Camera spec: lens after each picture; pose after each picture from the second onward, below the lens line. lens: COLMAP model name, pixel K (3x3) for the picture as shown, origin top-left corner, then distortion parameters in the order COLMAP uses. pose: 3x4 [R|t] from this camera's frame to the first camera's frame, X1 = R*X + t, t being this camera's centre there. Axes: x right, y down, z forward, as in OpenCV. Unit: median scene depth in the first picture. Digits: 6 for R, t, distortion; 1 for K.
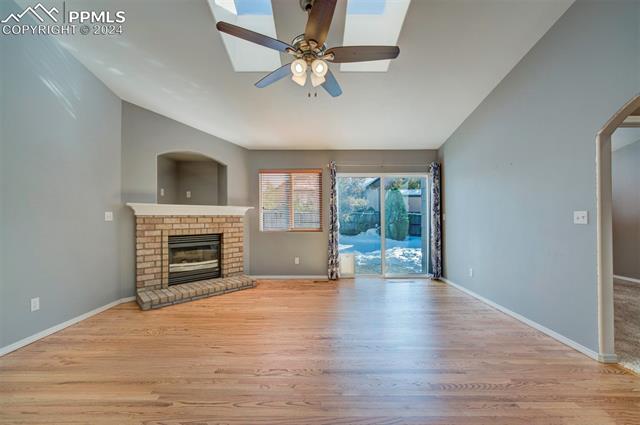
lens RADIAL K [[250.6, 0, 318.1], [0, 250.6, 216.8], [0, 0, 1]] dist [-0.009925, 0.000012]
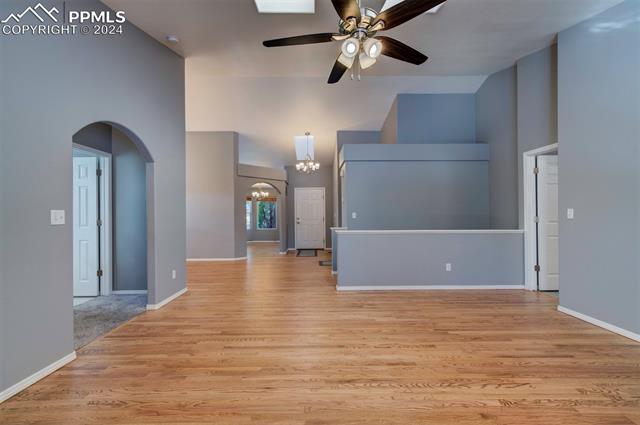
lens RADIAL K [[290.4, 0, 320.0], [0, 290.4, 212.5], [0, 0, 1]] dist [-0.000135, -0.000093]
pose [[-0.999654, 0.005359, -0.025764, 0.078557], [0.005577, 0.999949, -0.008432, -0.000650], [0.025718, -0.008573, -0.999632, 1.129142]]
